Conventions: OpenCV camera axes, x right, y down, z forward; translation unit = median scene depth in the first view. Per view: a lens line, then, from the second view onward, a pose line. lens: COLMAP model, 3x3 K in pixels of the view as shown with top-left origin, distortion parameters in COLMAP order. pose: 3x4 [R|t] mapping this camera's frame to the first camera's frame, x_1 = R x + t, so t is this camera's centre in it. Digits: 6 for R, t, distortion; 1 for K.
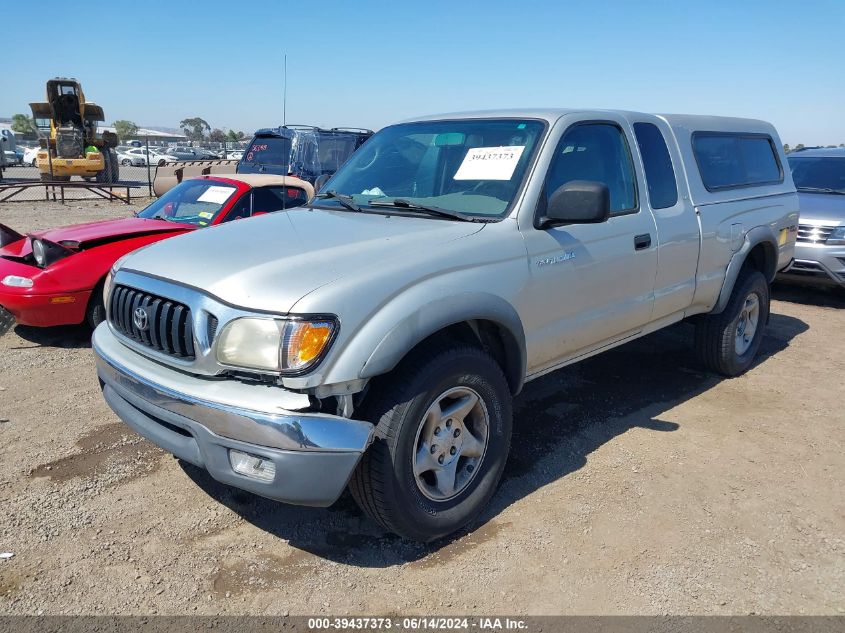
lens RADIAL K [[675.2, 0, 416.5], [0, 675.2, 320.4], [0, 0, 1]] dist [0.021237, -0.011779]
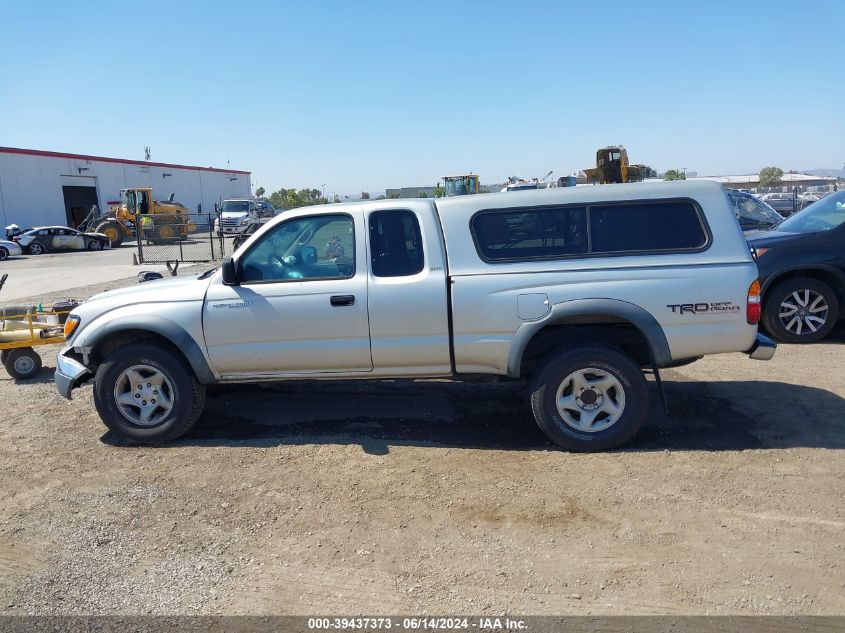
lens RADIAL K [[675.2, 0, 423.3], [0, 675.2, 316.5], [0, 0, 1]] dist [0.021237, -0.011779]
pose [[0.624089, 0.090377, -0.776109, 0.218325], [-0.145092, 0.989417, -0.001456, -0.015854], [0.767763, 0.113516, 0.630598, 0.042786]]
